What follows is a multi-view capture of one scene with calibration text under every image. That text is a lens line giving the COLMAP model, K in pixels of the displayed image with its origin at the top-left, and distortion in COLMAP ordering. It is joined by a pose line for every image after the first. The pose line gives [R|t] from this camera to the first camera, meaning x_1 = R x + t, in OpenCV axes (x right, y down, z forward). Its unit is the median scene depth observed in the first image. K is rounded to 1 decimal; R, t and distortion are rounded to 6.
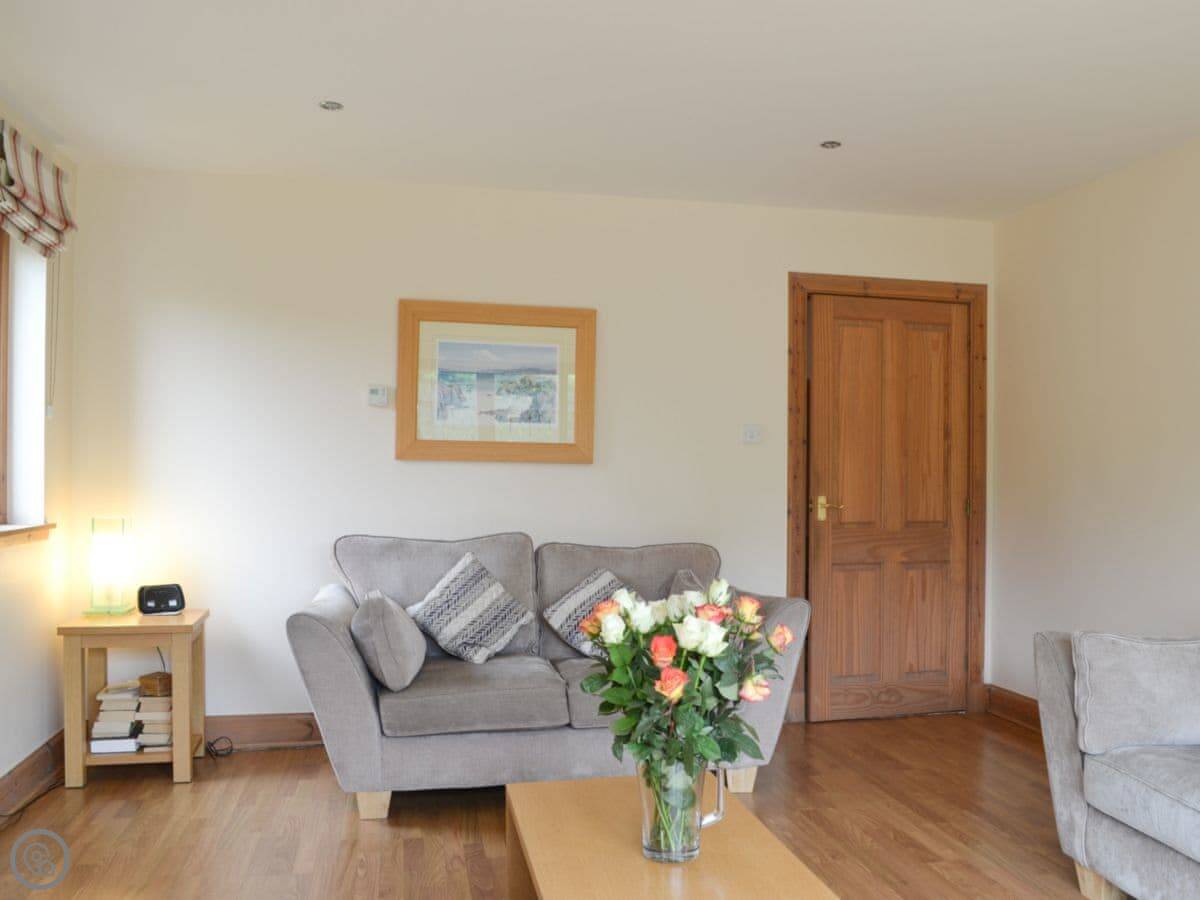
lens RADIAL K [[1196.2, 0, 637.6], [0, 1196.2, 467.7], [0, 0, 1]] dist [-0.021862, -0.023814]
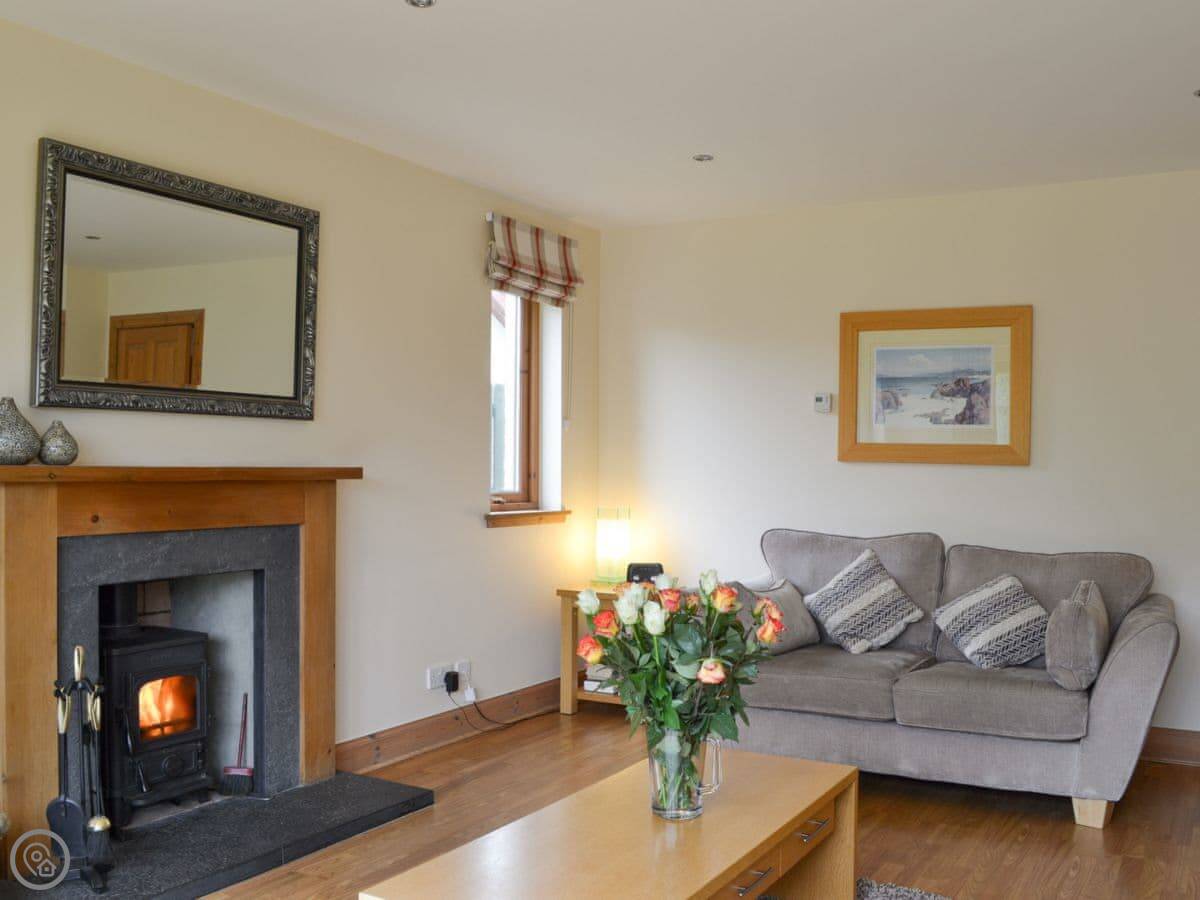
lens RADIAL K [[1196.2, 0, 637.6], [0, 1196.2, 467.7], [0, 0, 1]] dist [-0.021862, -0.023814]
pose [[0.715707, 0.000056, -0.698401, 0.444773], [-0.008077, 0.999934, -0.008197, 0.009524], [0.698354, 0.011508, 0.715660, 0.105472]]
